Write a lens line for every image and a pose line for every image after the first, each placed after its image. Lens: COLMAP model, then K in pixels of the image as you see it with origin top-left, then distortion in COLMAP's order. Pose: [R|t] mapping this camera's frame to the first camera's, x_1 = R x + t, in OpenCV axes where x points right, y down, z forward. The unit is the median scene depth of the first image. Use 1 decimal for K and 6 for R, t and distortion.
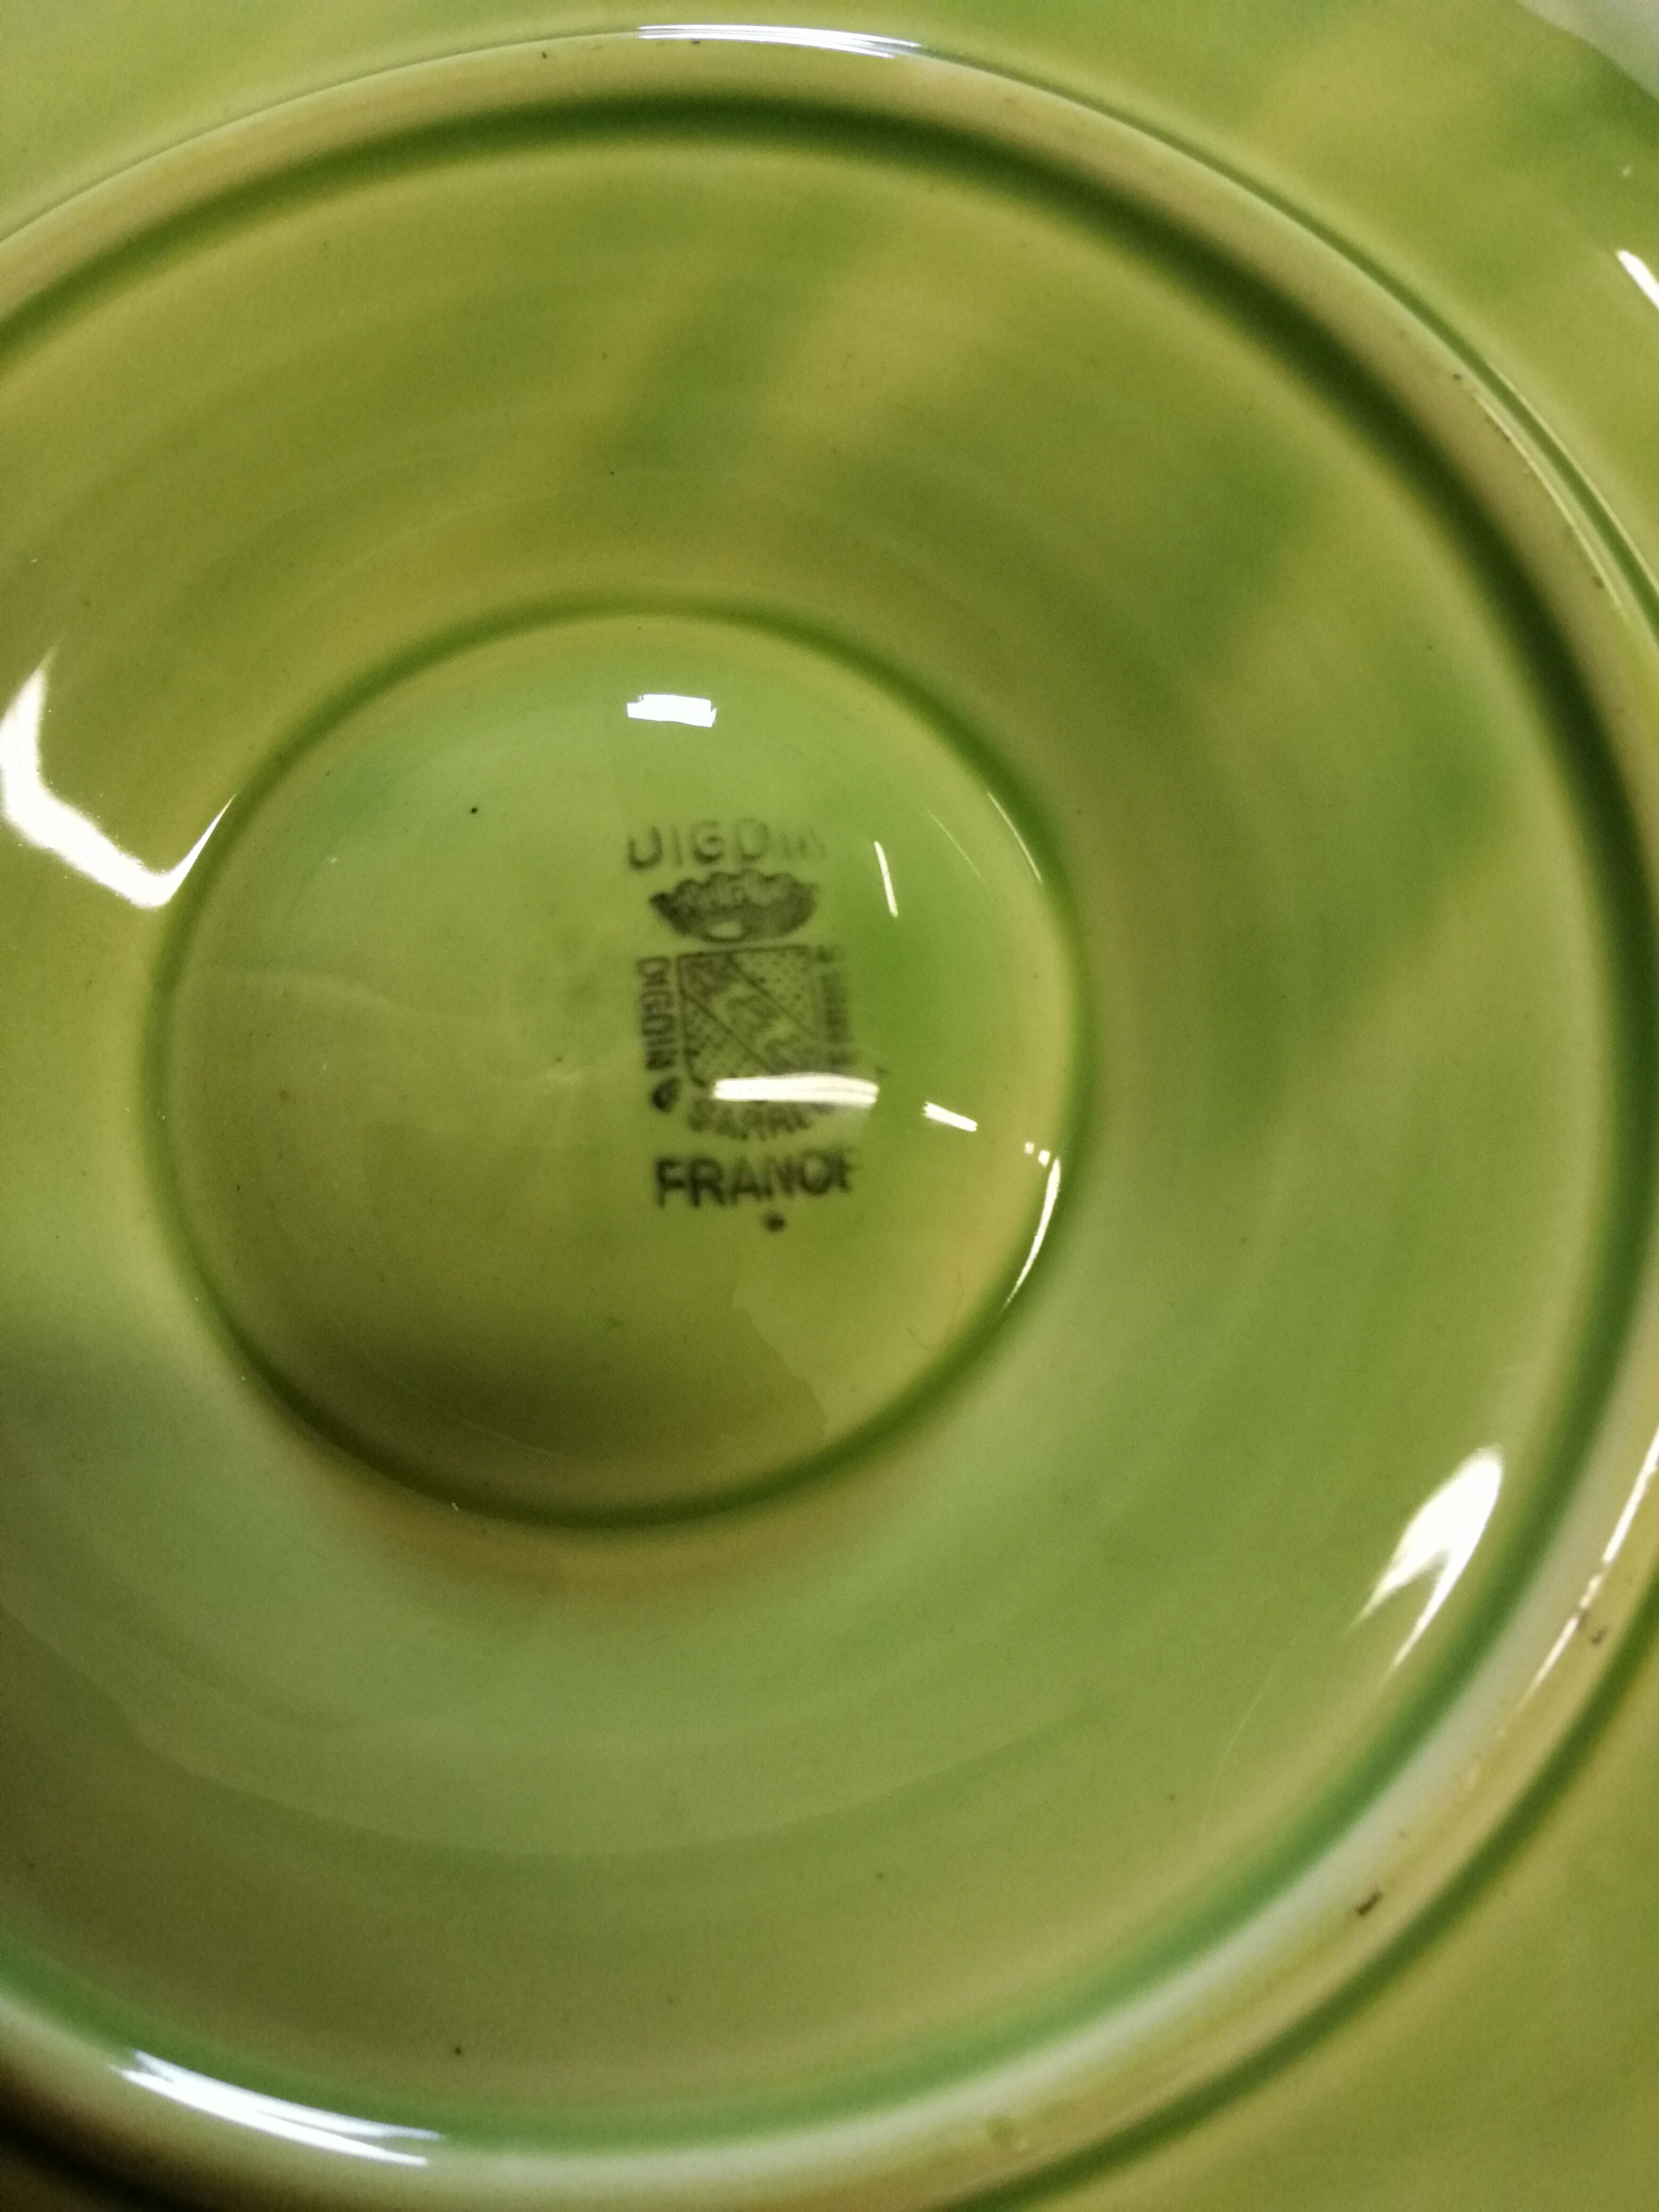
lens RADIAL K [[1549.7, 0, 885.9], [0, 1549.7, 1104.9], [0, 0, 1]] dist [0.031511, -0.000779]
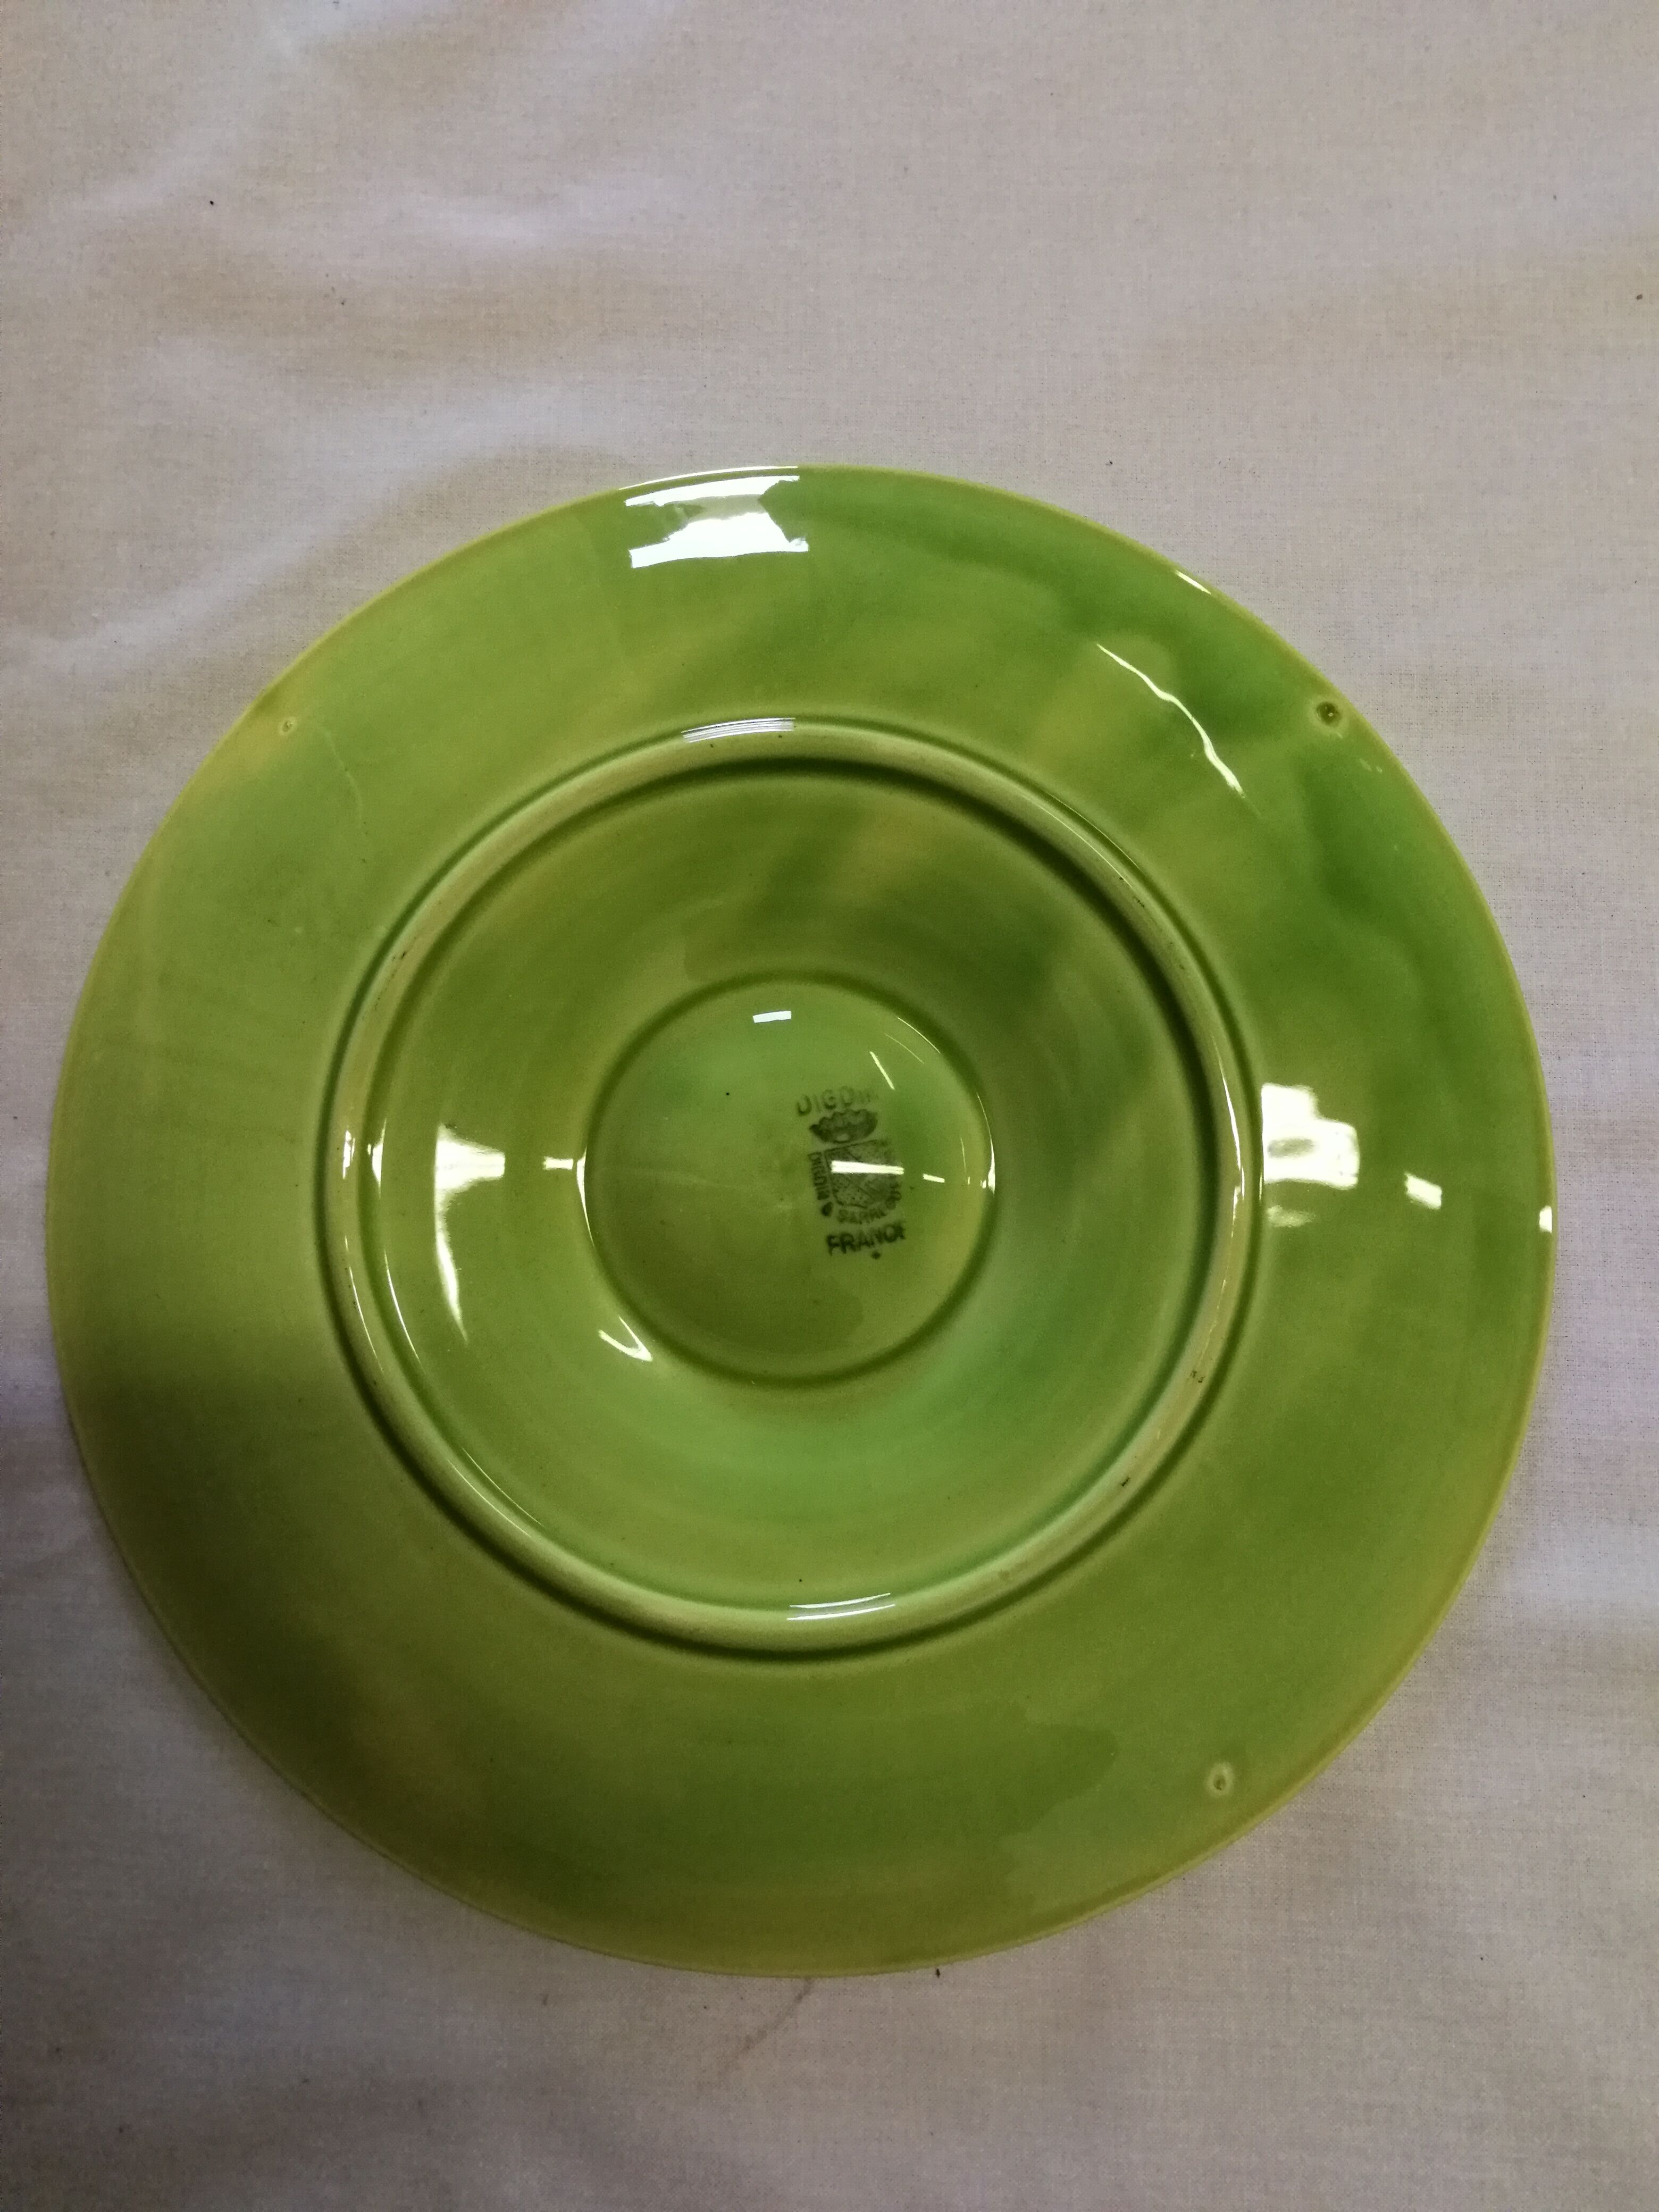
lens RADIAL K [[1585.0, 0, 828.8], [0, 1585.0, 1100.1], [0, 0, 1]] dist [0.041370, -0.162265]
pose [[0.994101, -0.108251, 0.006757, -0.133989], [0.107333, 0.990809, 0.082325, -0.374587], [-0.015607, -0.081115, 0.996583, -1.450819]]
